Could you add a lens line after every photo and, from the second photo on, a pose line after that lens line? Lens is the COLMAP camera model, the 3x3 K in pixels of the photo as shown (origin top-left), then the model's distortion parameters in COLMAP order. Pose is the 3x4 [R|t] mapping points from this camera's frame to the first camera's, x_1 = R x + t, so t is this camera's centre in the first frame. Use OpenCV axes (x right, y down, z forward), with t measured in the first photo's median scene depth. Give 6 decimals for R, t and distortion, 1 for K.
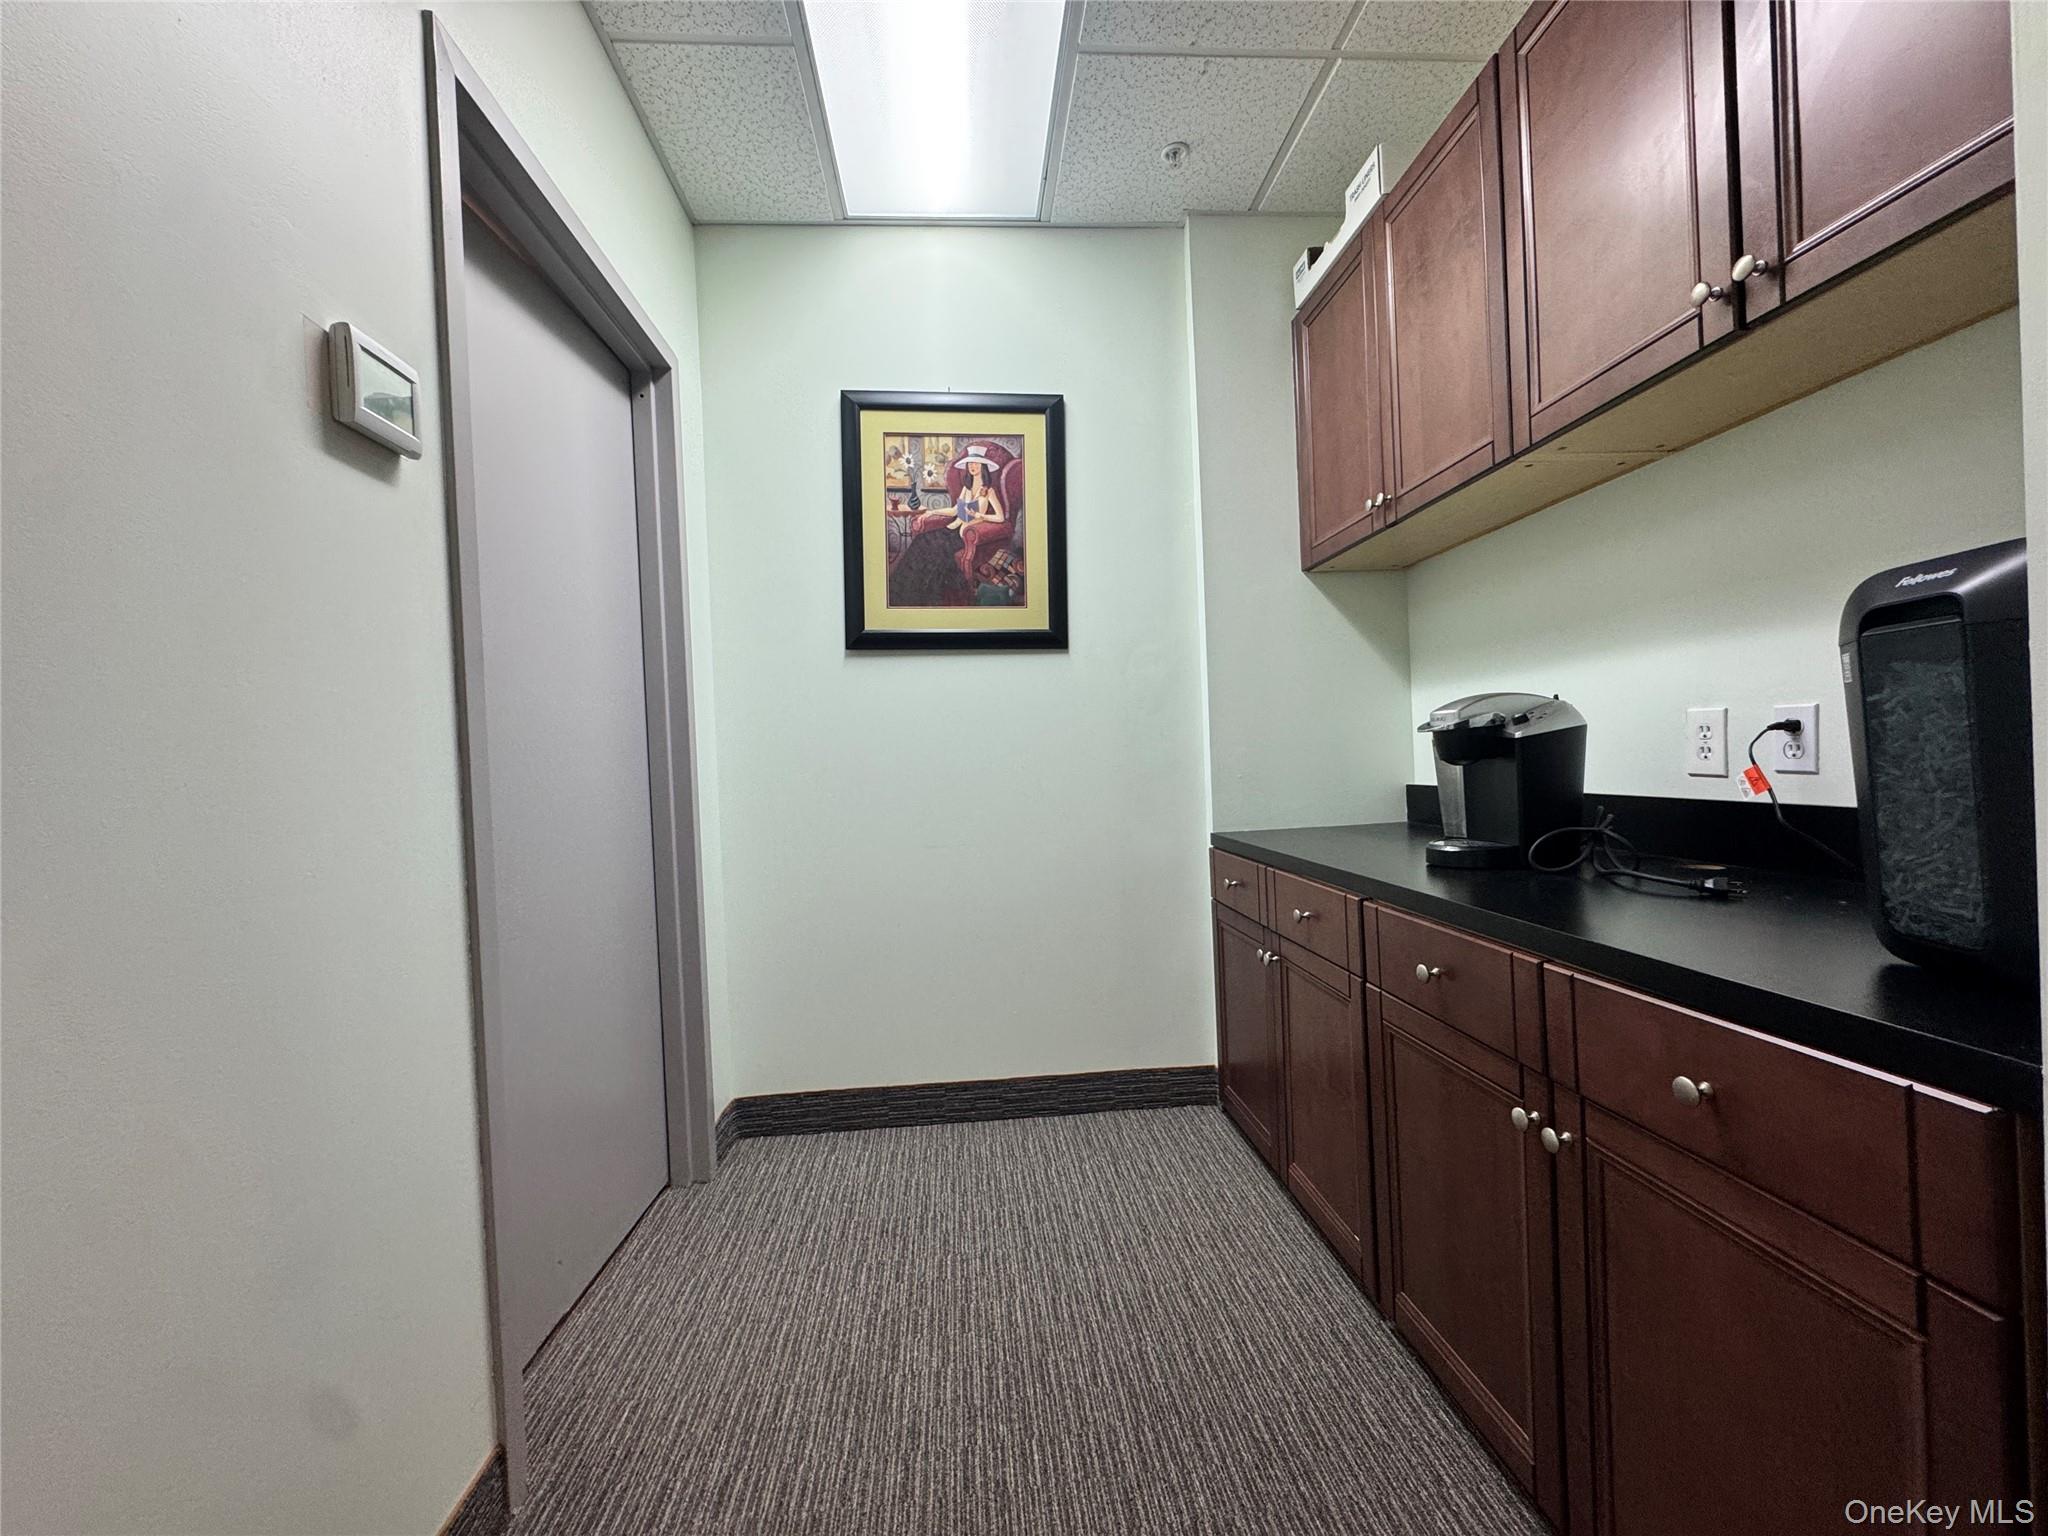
lens RADIAL K [[813.2, 0, 1033.0], [0, 813.2, 759.1], [0, 0, 1]] dist [-0.005923, 0.000975]
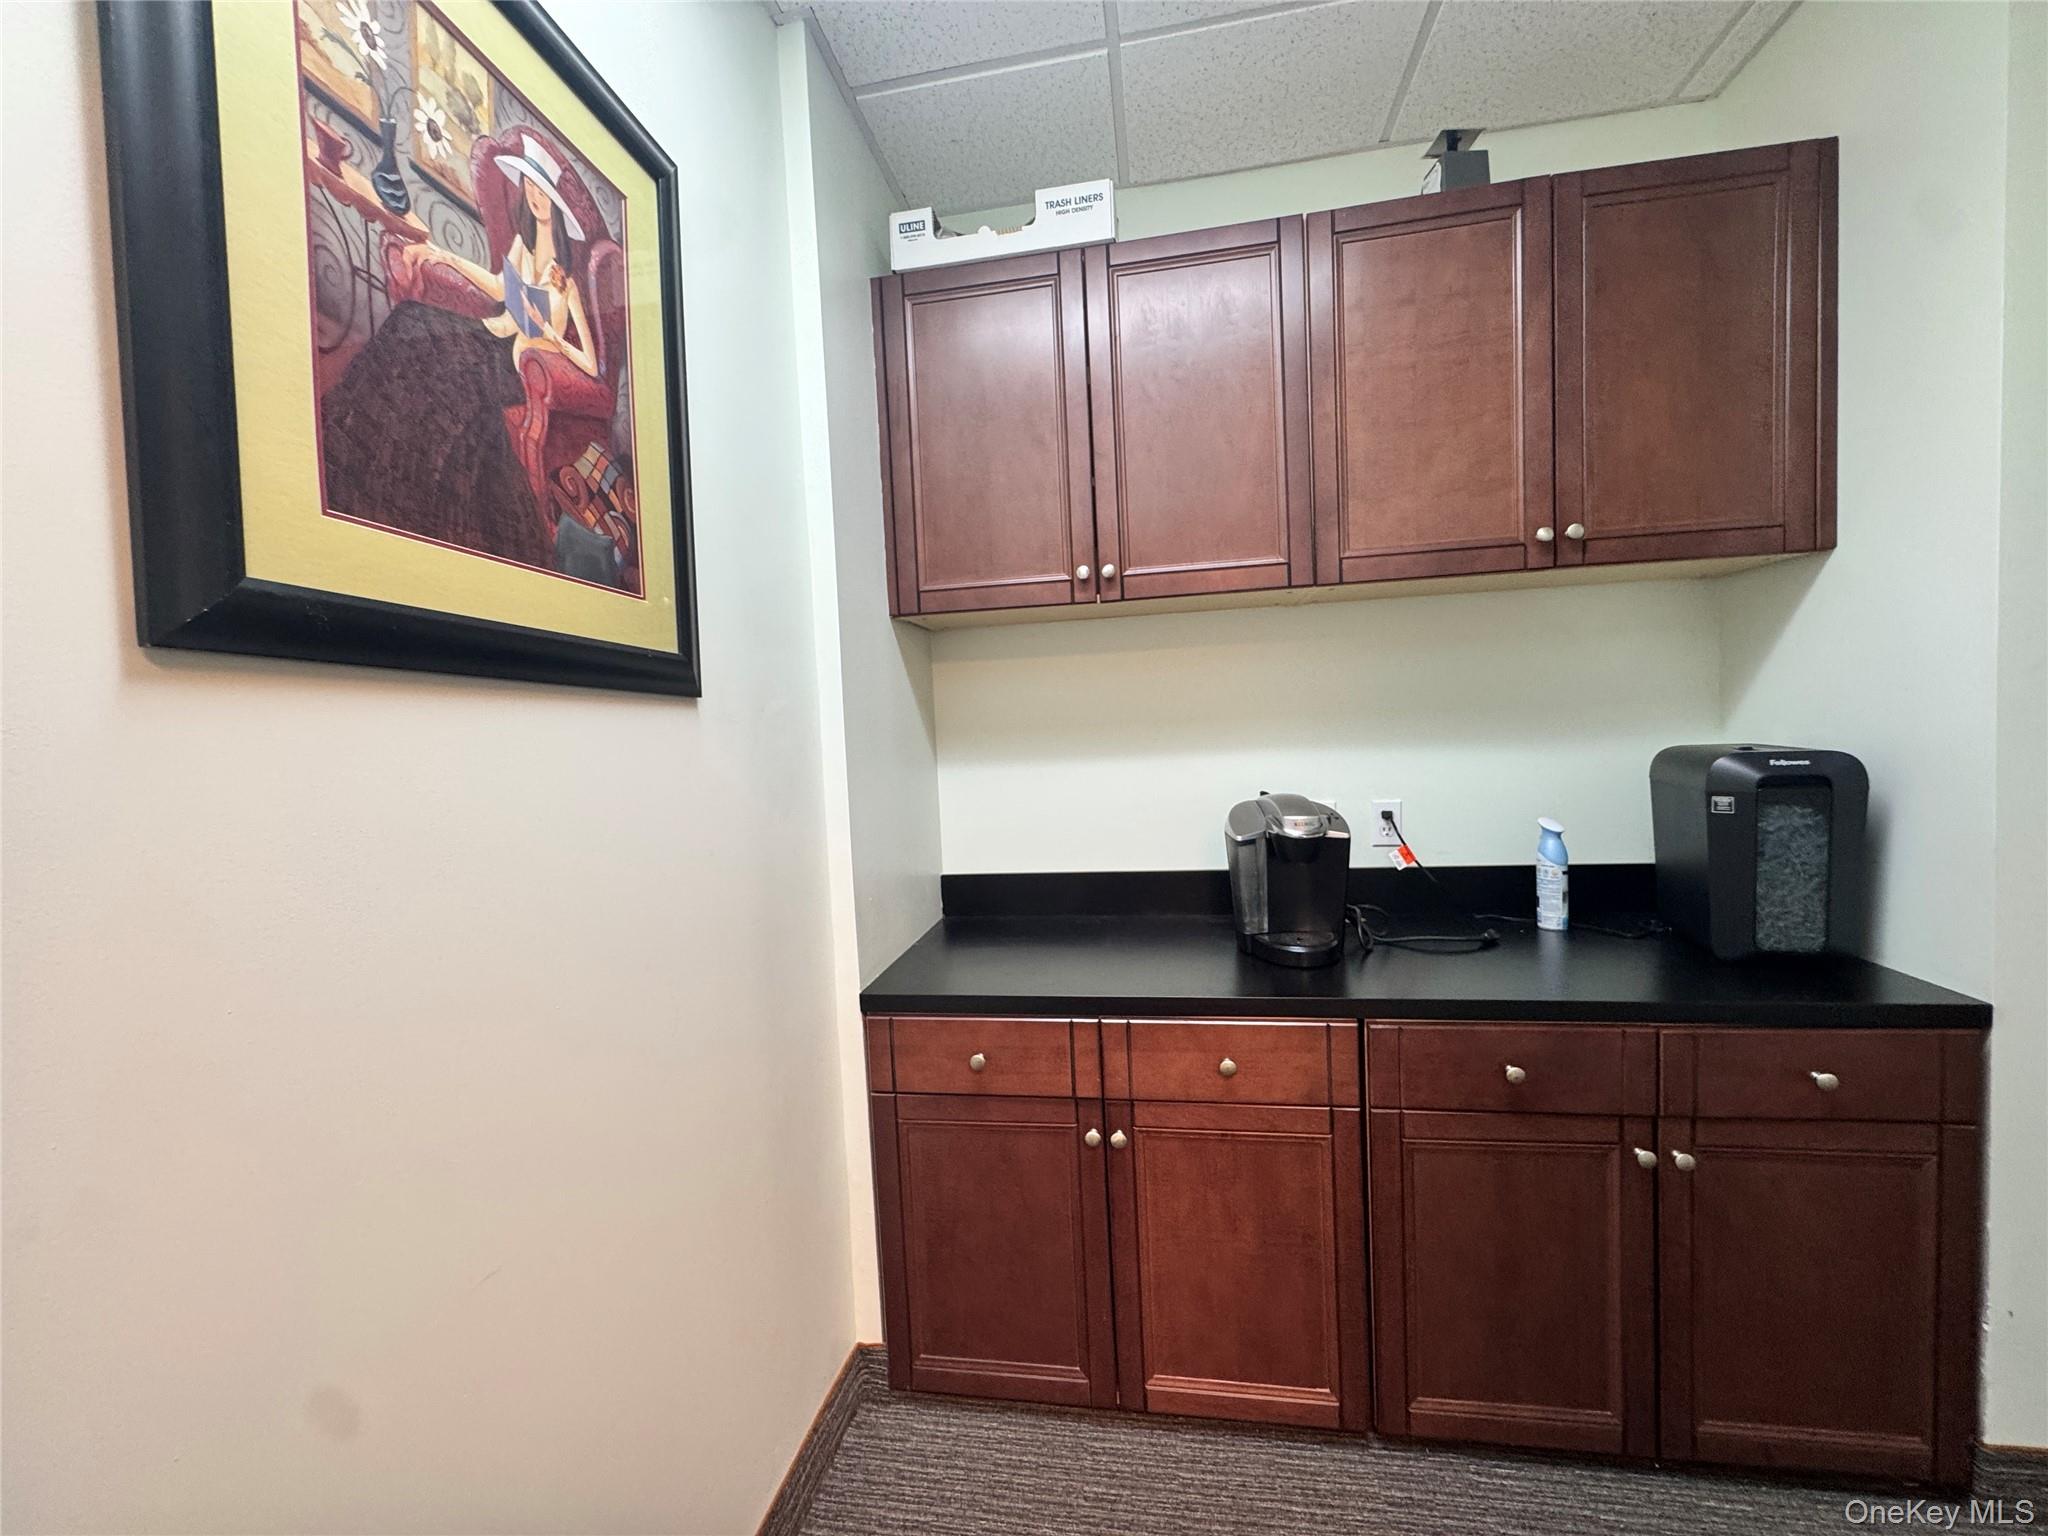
lens RADIAL K [[813.2, 0, 1022.5], [0, 813.2, 764.3], [0, 0, 1]] dist [-0.005923, 0.000975]
pose [[0.265520, -0.014817, 0.963992, -0.377150], [0.037520, 0.999283, 0.005026, -0.092667], [-0.963375, 0.034834, 0.265885, 0.696745]]
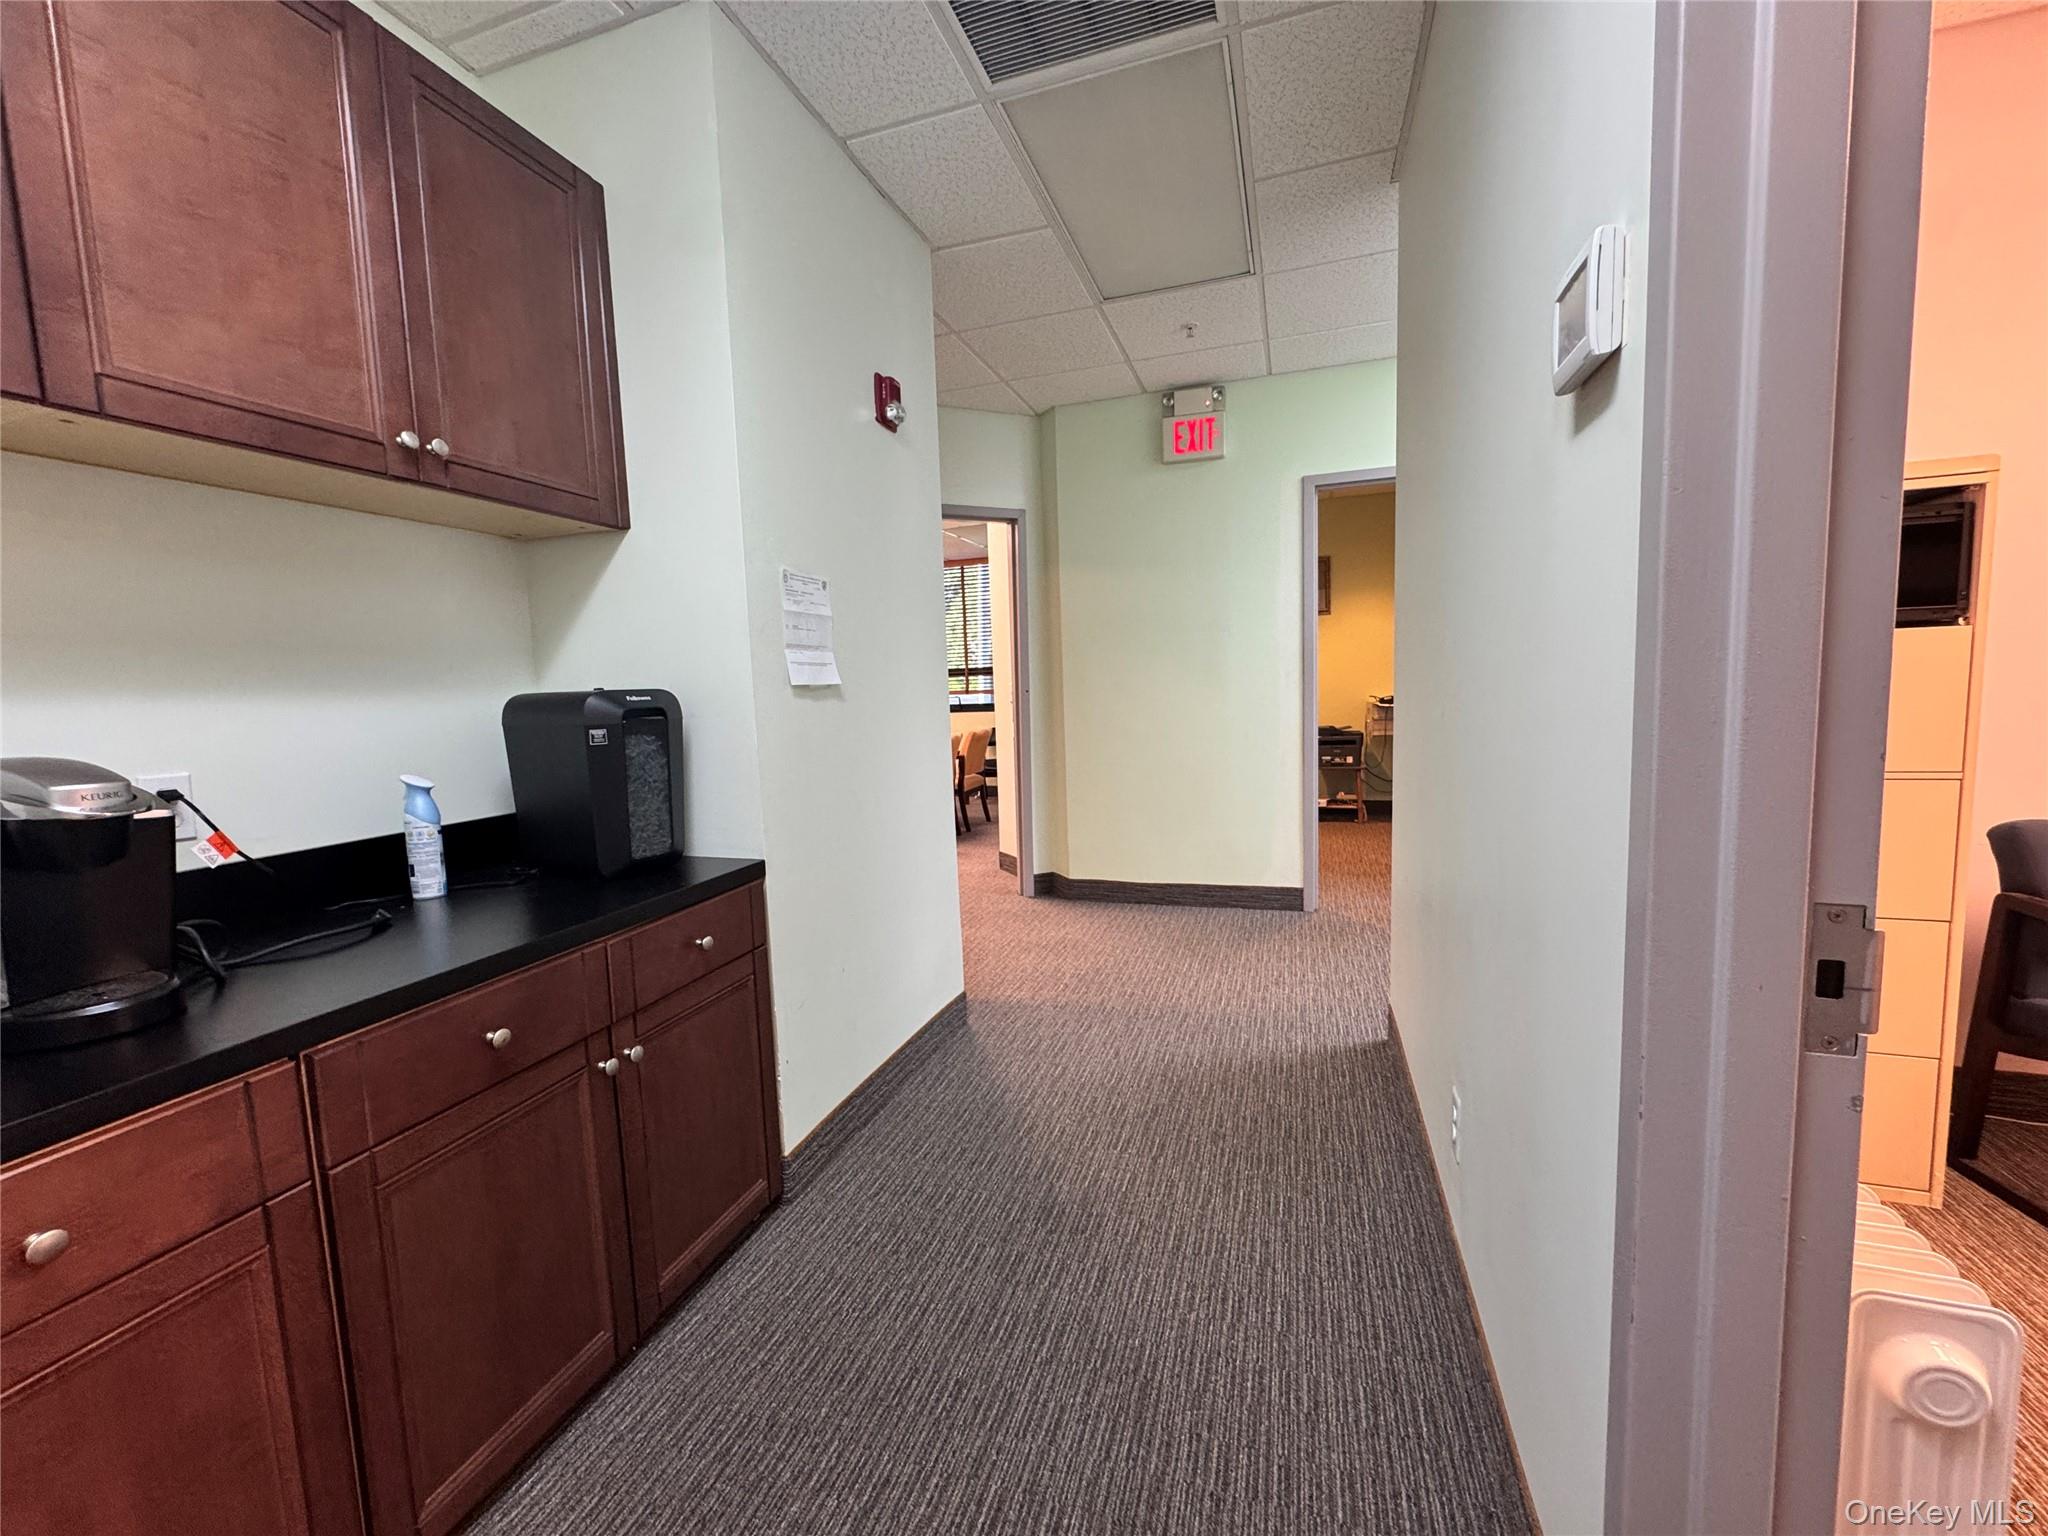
lens RADIAL K [[813.2, 0, 1019.2], [0, 813.2, 765.4], [0, 0, 1]] dist [-0.005923, 0.000975]
pose [[-0.910897, 0.036332, 0.411031, -0.247400], [0.077437, 0.993470, 0.083794, -0.045092], [-0.405302, 0.108157, -0.907762, 0.828417]]
